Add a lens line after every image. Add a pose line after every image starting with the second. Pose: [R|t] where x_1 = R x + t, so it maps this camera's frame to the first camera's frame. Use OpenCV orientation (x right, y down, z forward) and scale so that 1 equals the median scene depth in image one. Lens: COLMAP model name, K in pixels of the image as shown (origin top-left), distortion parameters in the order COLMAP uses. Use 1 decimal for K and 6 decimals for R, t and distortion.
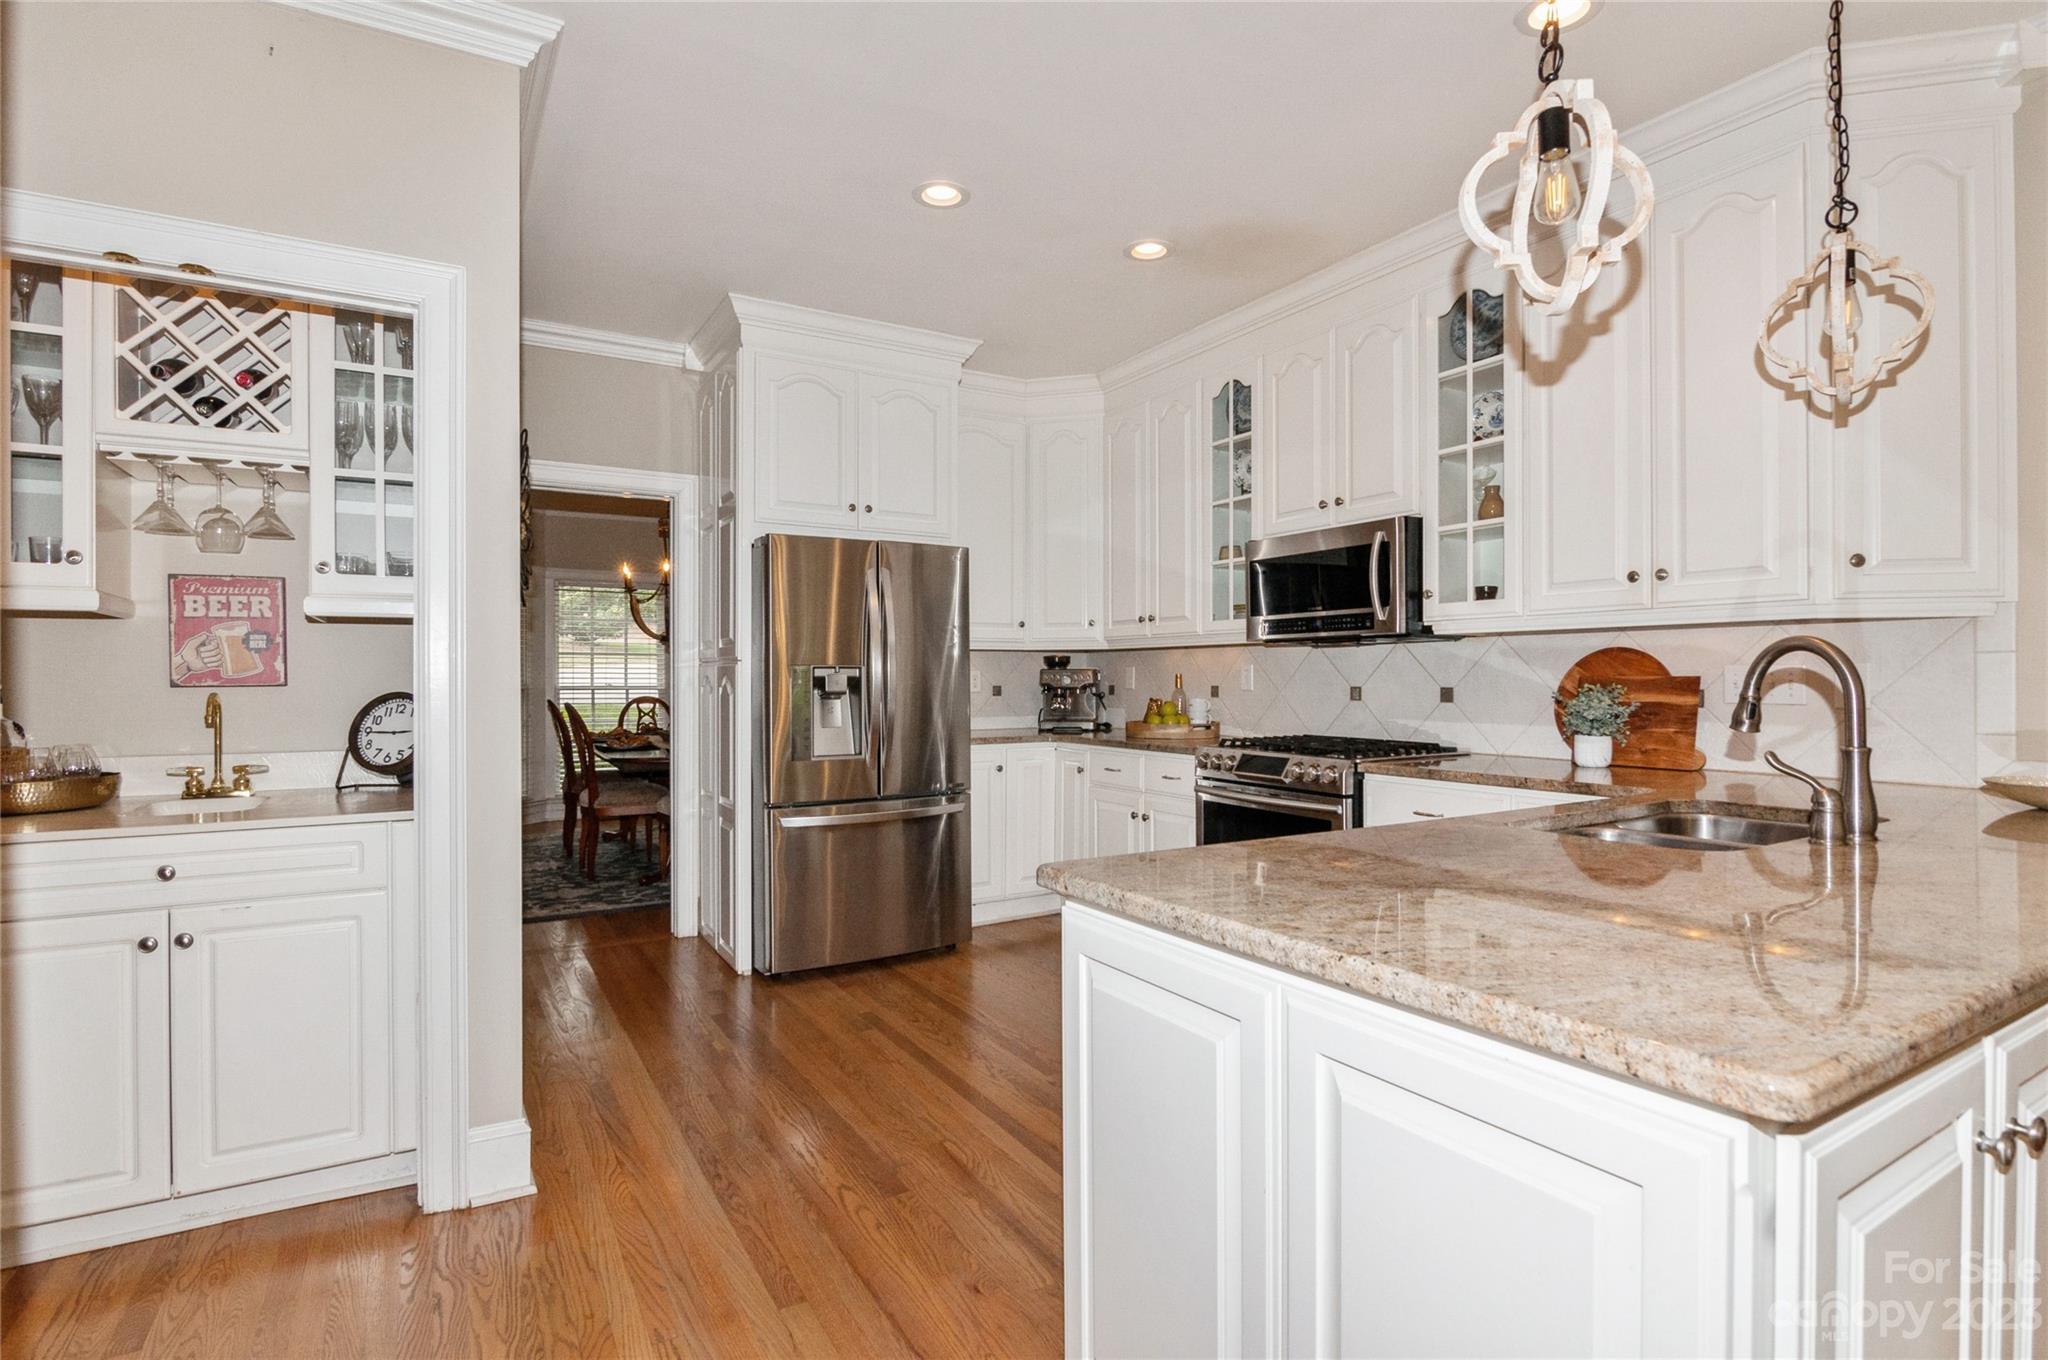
lens RADIAL K [[991.9, 0, 1016.5], [0, 991.9, 687.3], [0, 0, 1]] dist [-0.005853, -0.002421]
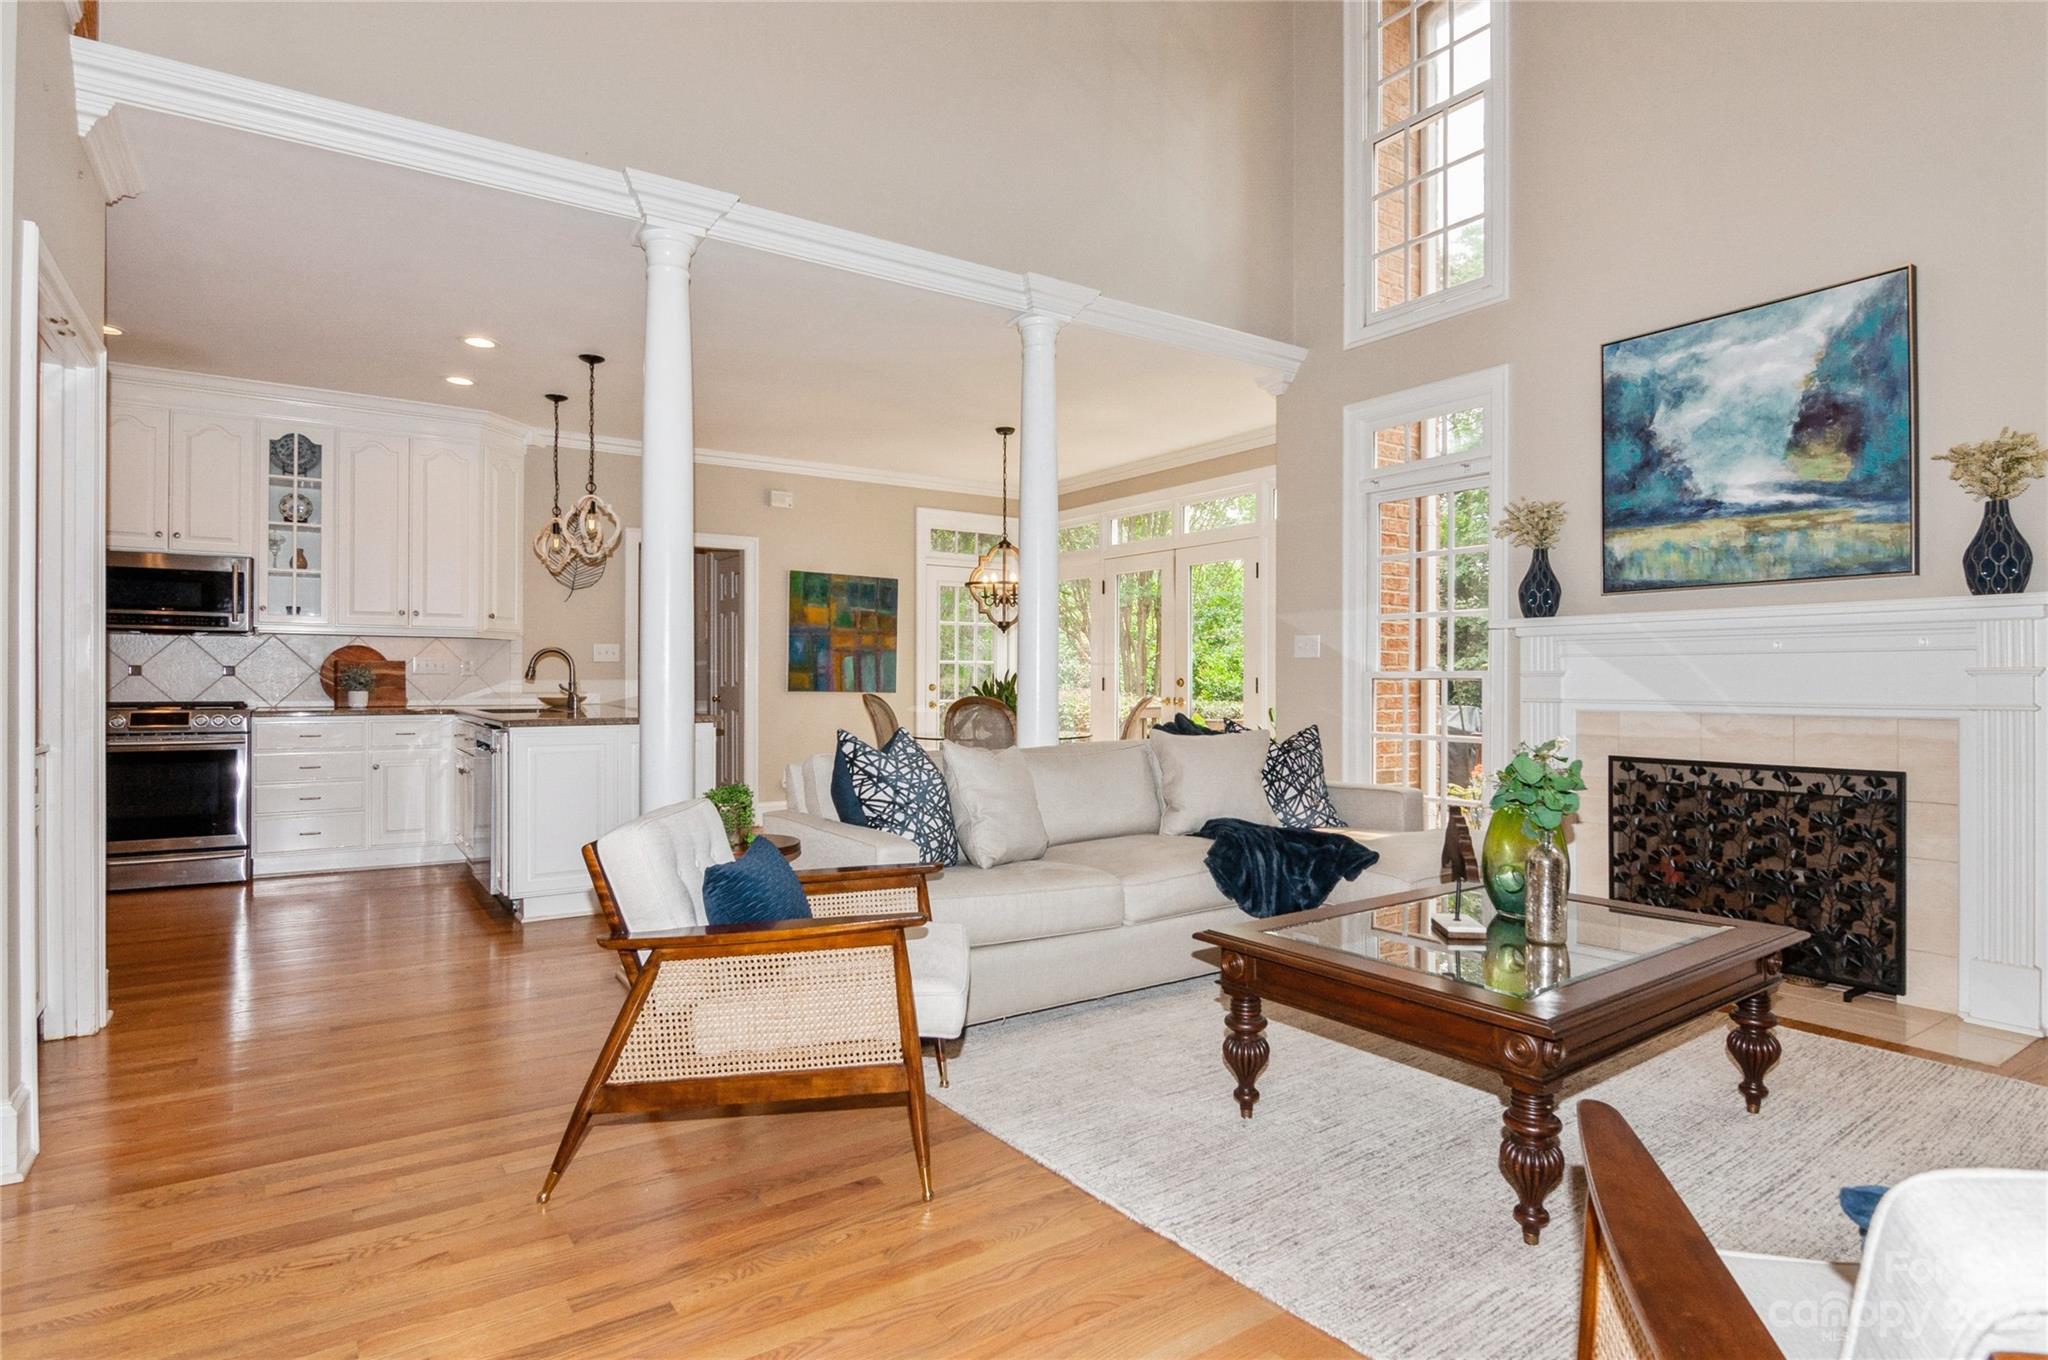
lens RADIAL K [[1059.3, 0, 1029.6], [0, 1059.3, 678.1], [0, 0, 1]] dist [-0.006663, -0.005737]
pose [[-0.075298, 0.004458, 0.997151, -1.442980], [0.005086, 0.999979, -0.004086, 0.036138], [-0.997148, 0.004763, -0.075319, -0.126921]]
